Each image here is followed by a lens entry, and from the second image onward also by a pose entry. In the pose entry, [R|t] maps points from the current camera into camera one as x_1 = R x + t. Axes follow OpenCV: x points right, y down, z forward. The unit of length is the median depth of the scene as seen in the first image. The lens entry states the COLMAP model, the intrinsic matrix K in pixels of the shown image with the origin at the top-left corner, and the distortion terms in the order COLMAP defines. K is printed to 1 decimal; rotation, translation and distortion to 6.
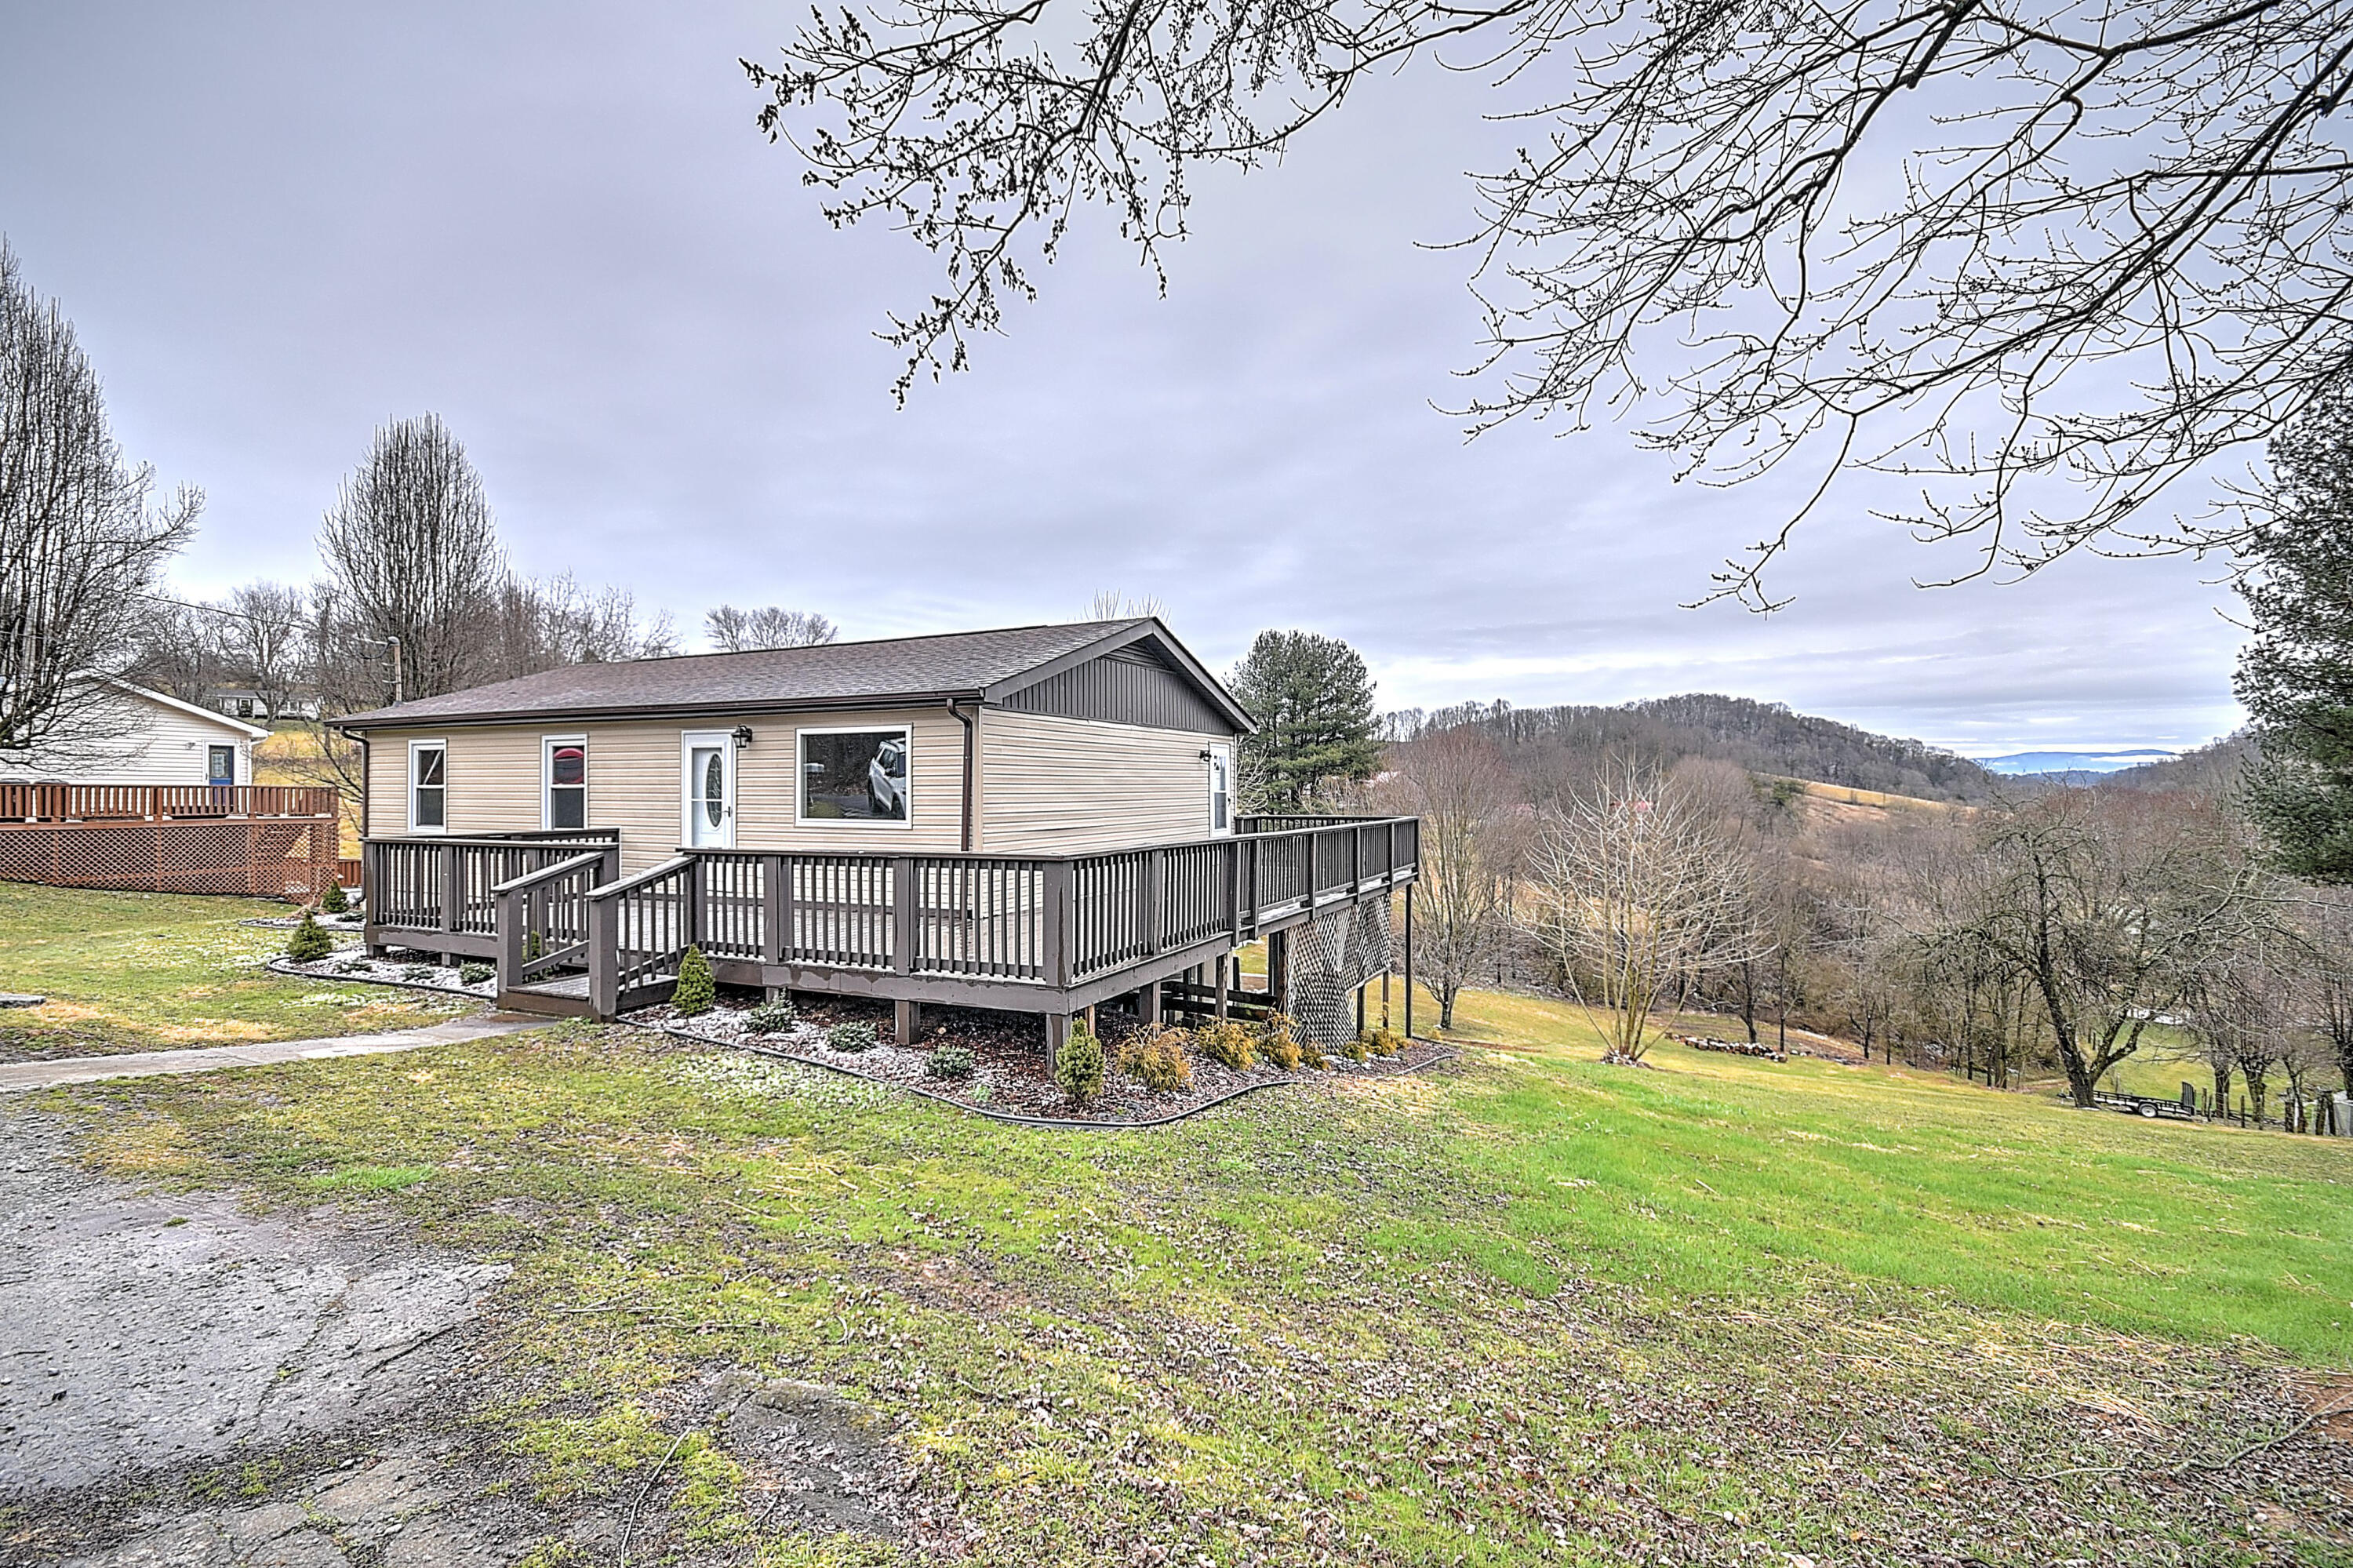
lens RADIAL K [[1022.7, 0, 1168.9], [0, 1022.7, 794.9], [0, 0, 1]] dist [0.009941, -0.013434]
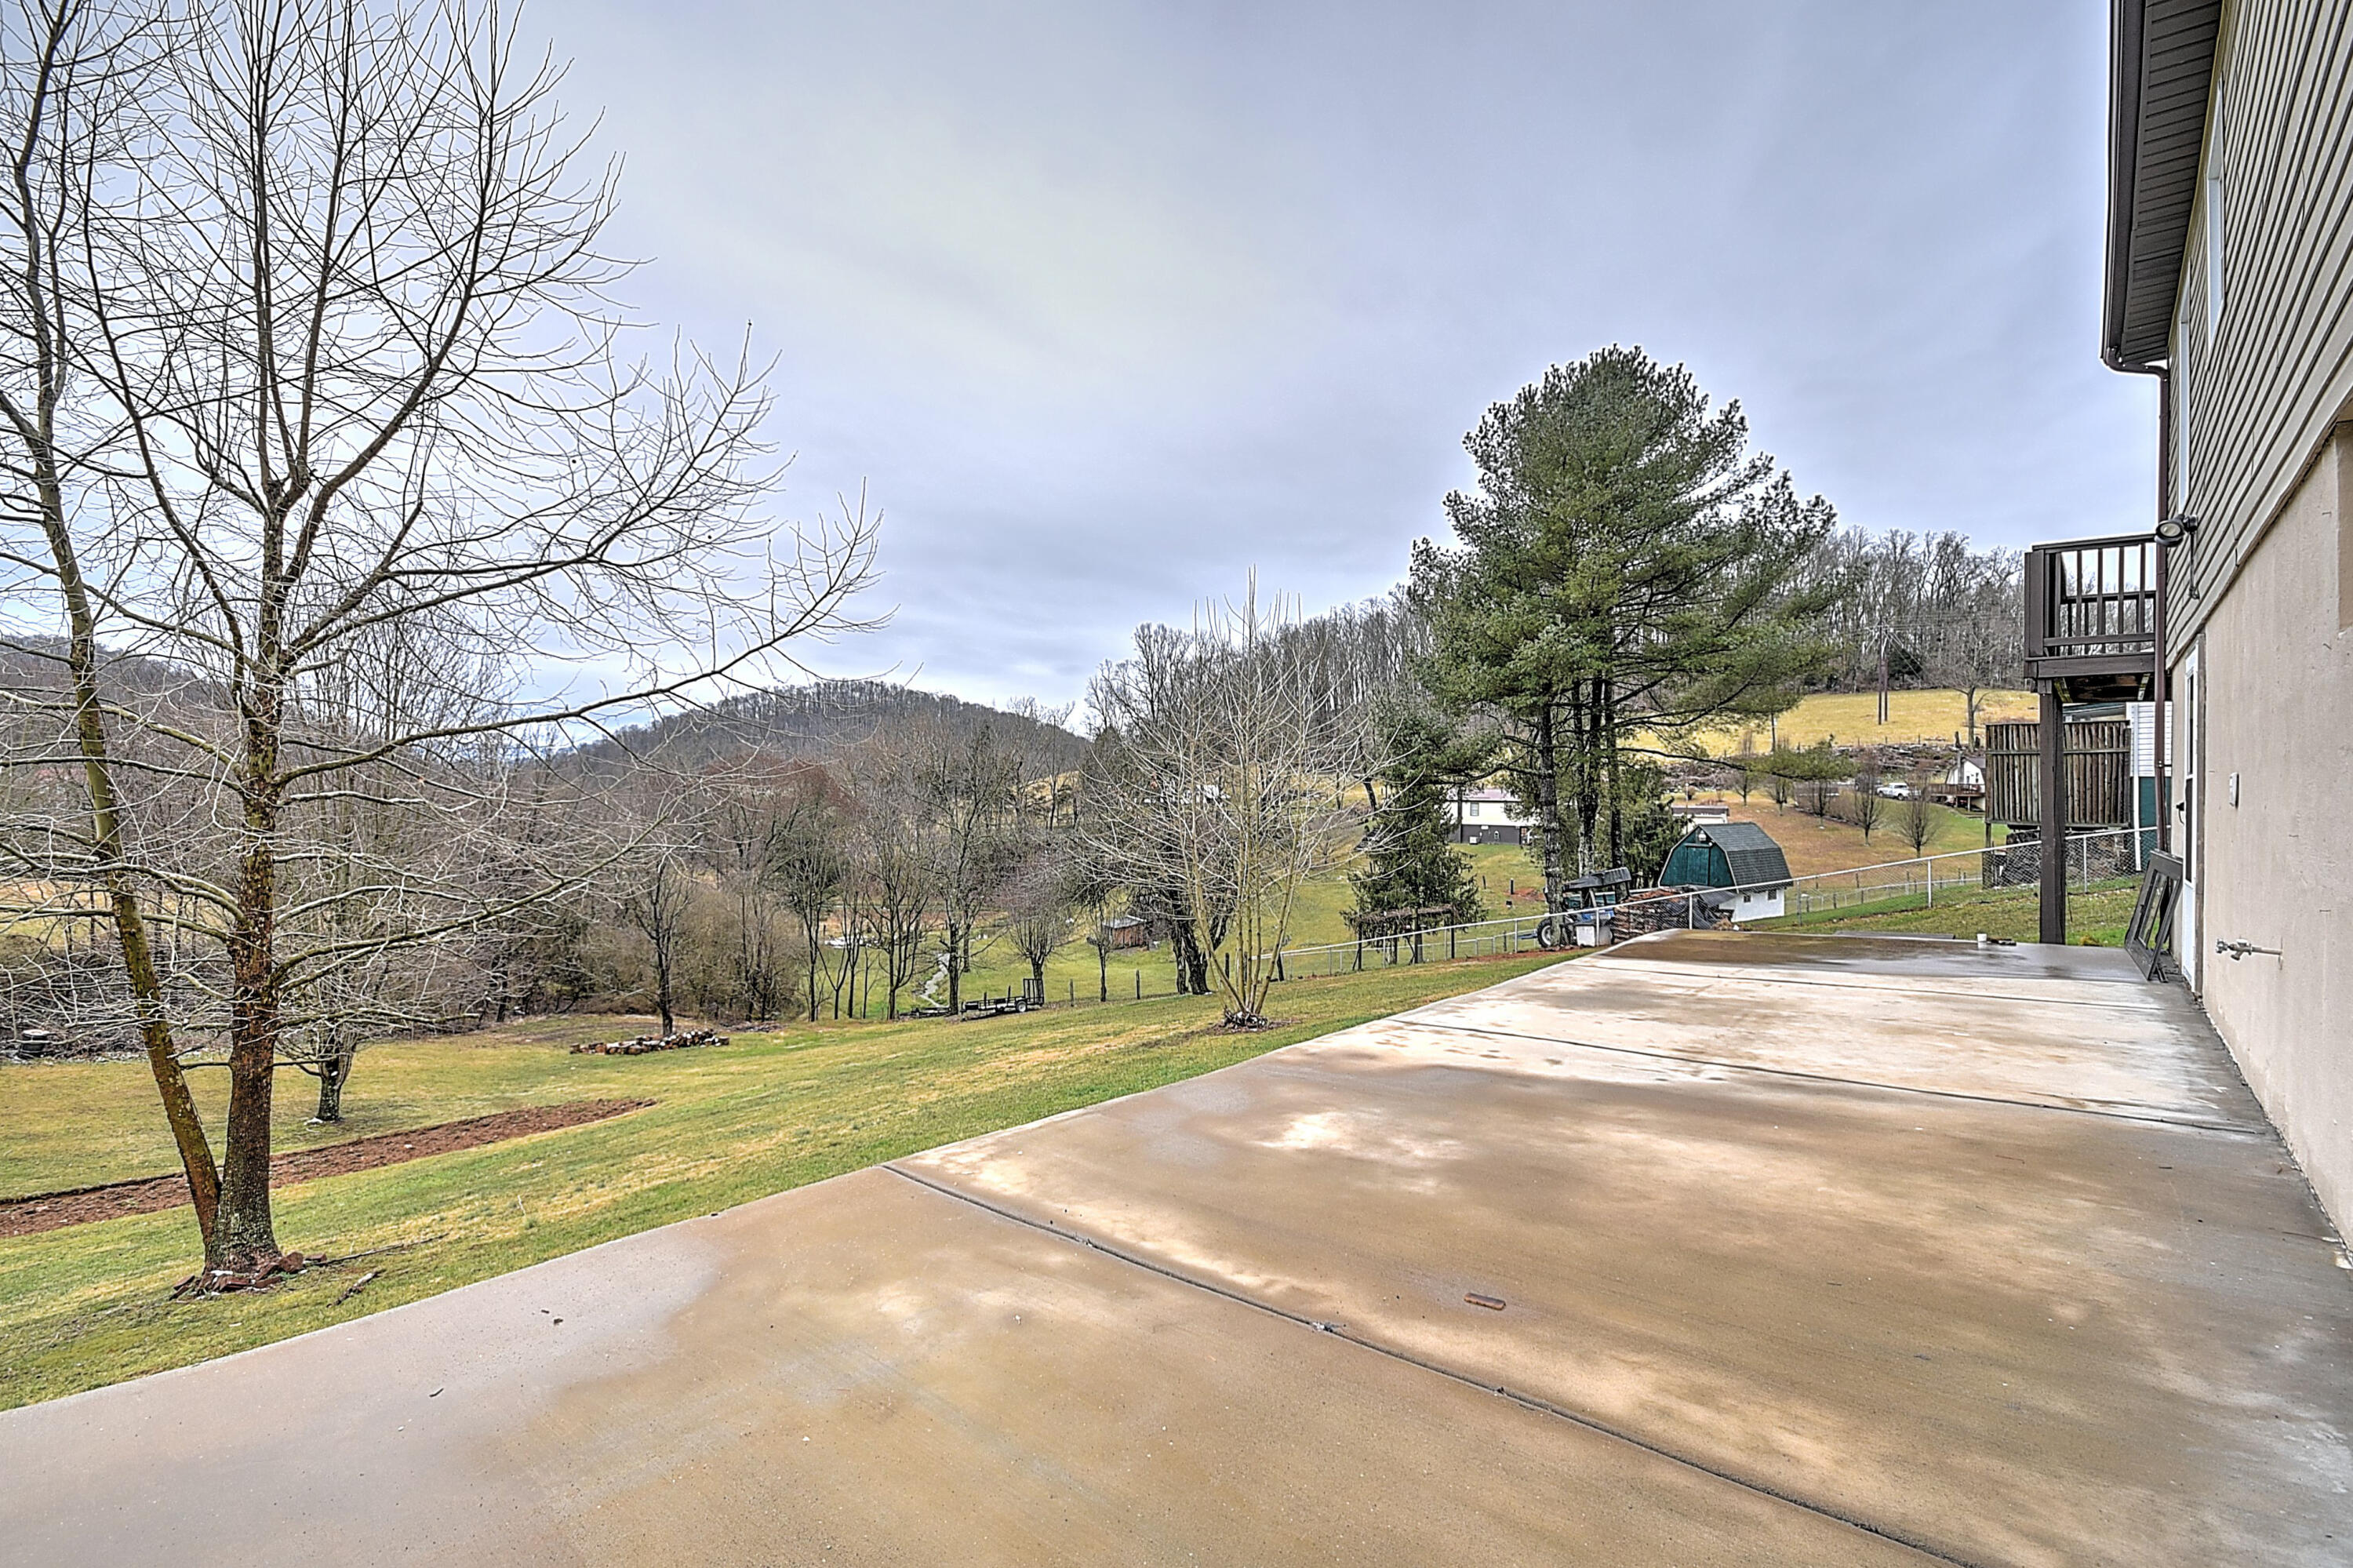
lens RADIAL K [[1051.3, 0, 1145.0], [0, 1051.3, 793.7], [0, 0, 1]] dist [0.013877, 0.000354]
pose [[0.272417, 0.001701, 0.962178, -0.100489], [-0.015828, 0.999871, 0.002713, 0.029549], [-0.962049, -0.015969, 0.272408, 0.279917]]
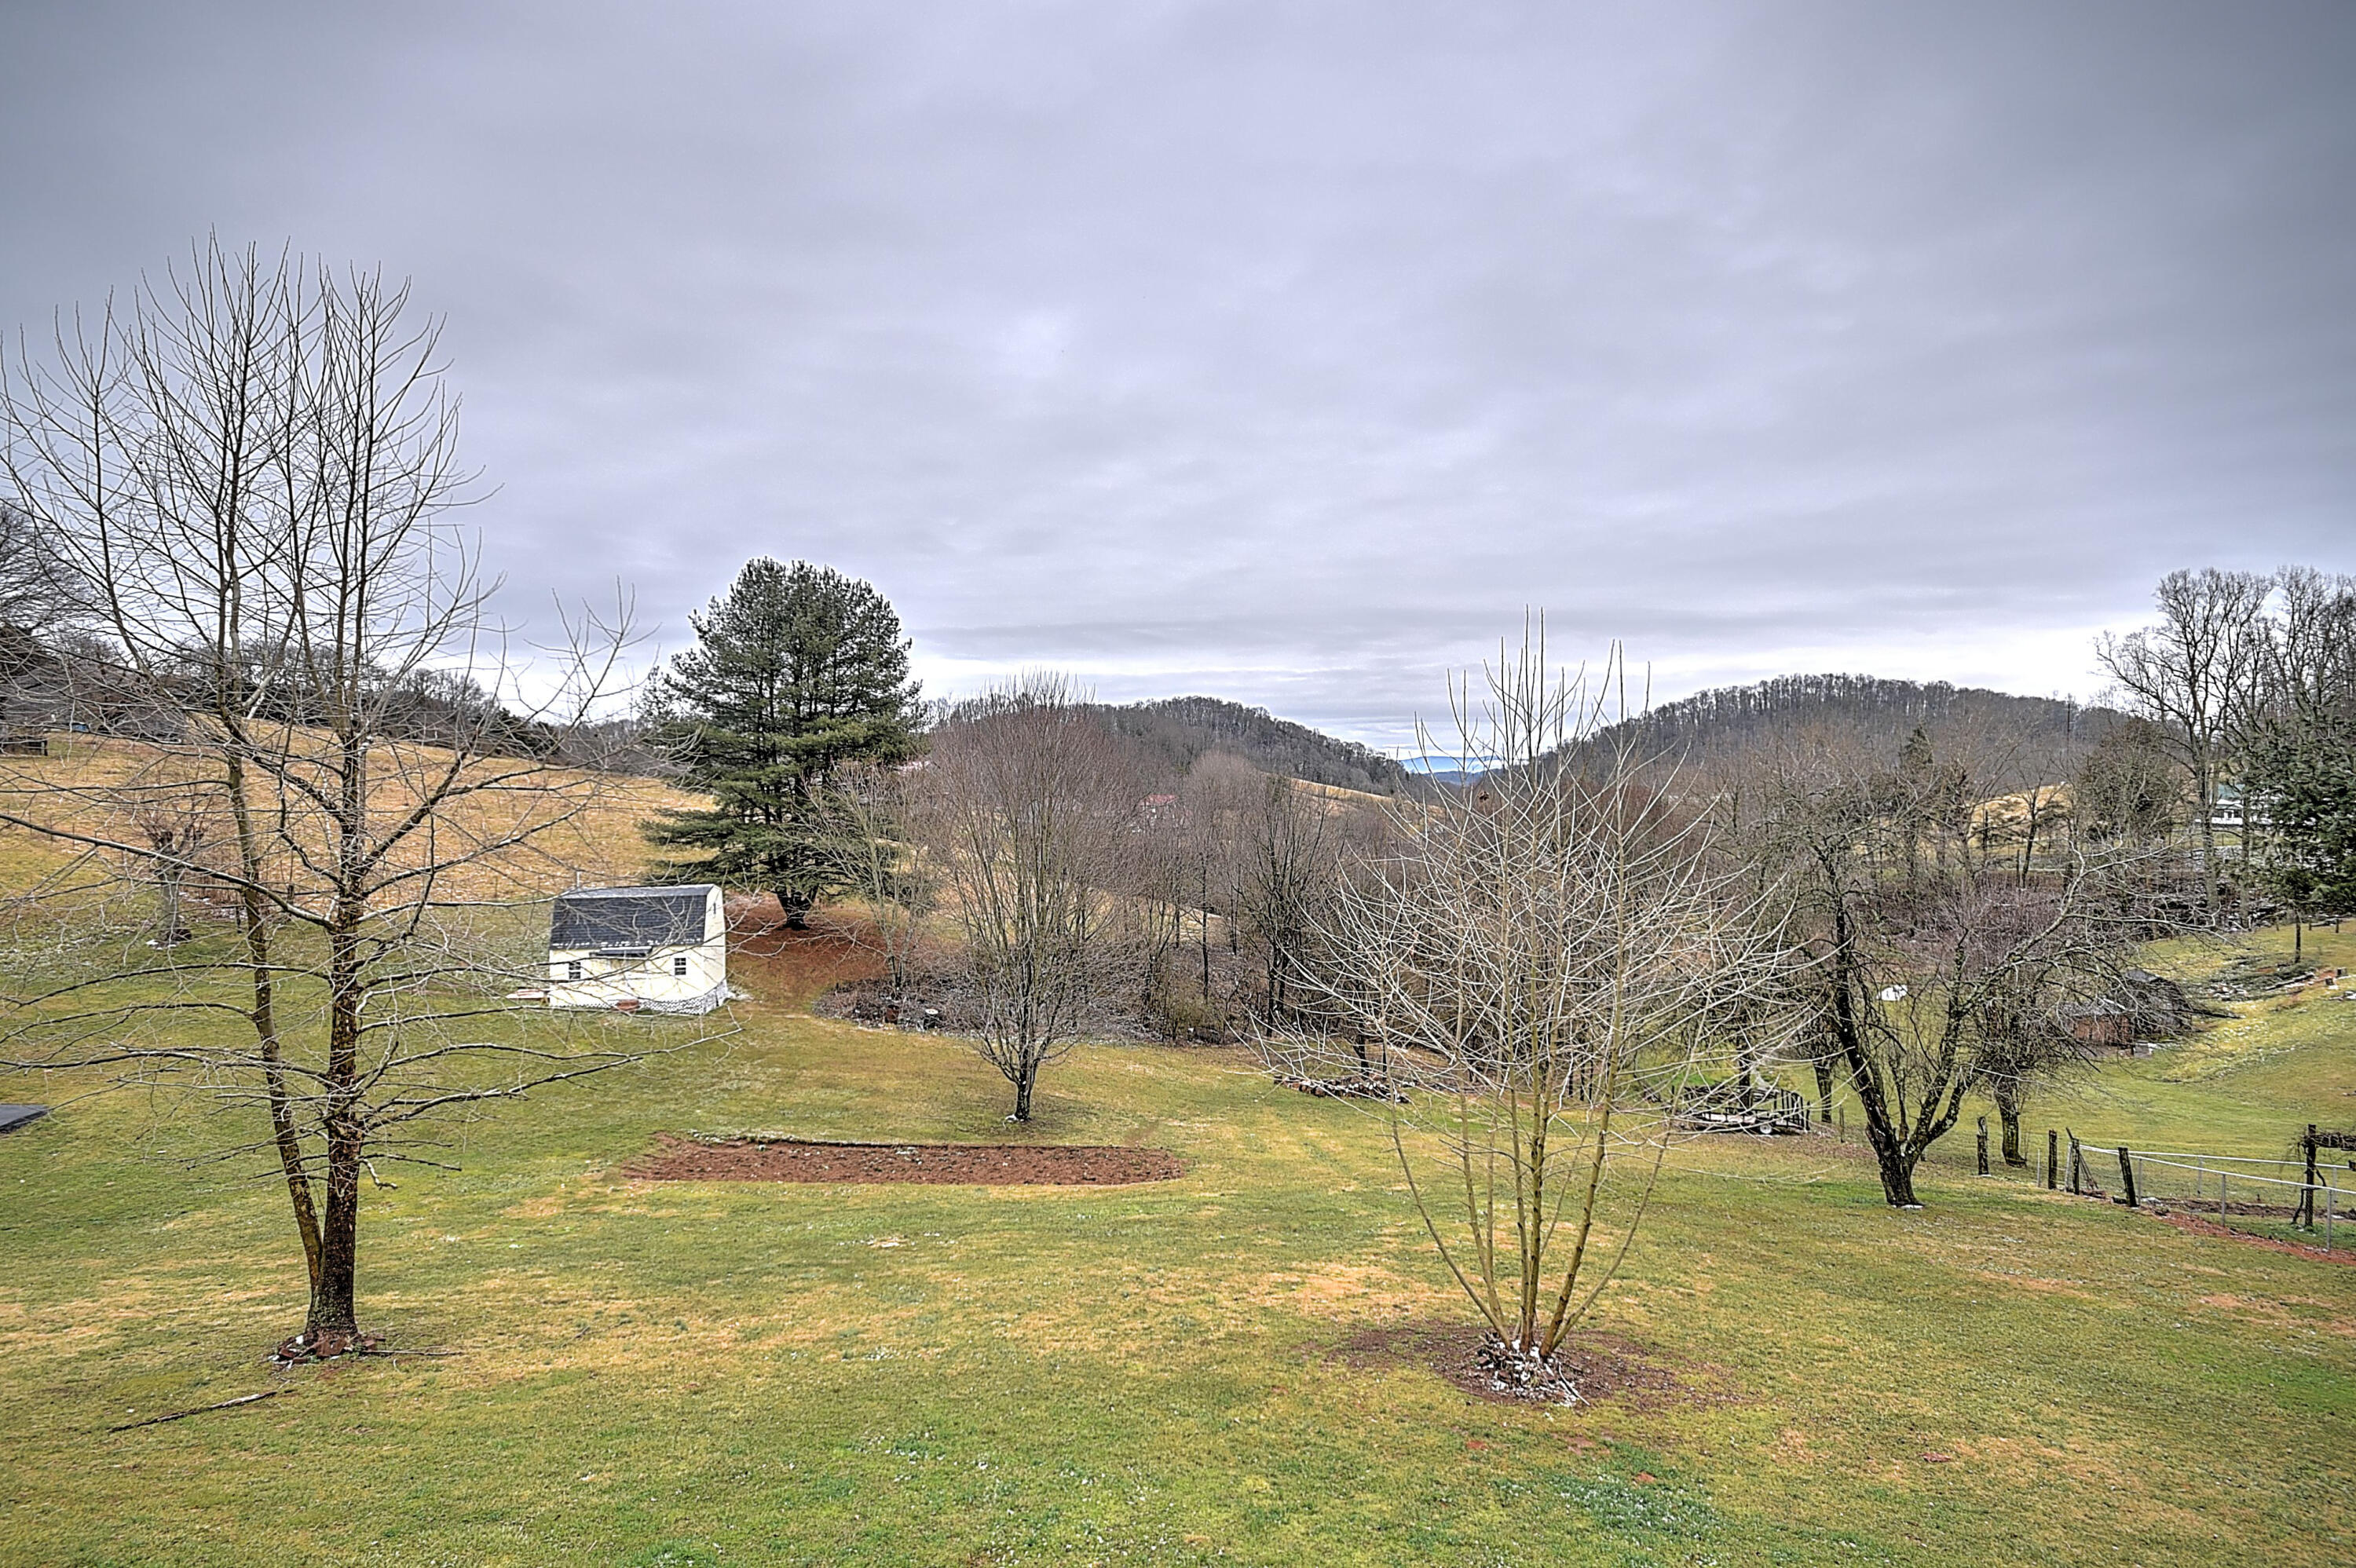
lens RADIAL K [[1023.8, 0, 1170.4], [0, 1023.8, 794.9], [0, 0, 1]] dist [0.009941, -0.013434]
pose [[0.895480, -0.000470, 0.445102, 0.032489], [-0.002047, 0.999985, 0.005174, 0.002279], [-0.445097, -0.005544, 0.895465, 0.215225]]
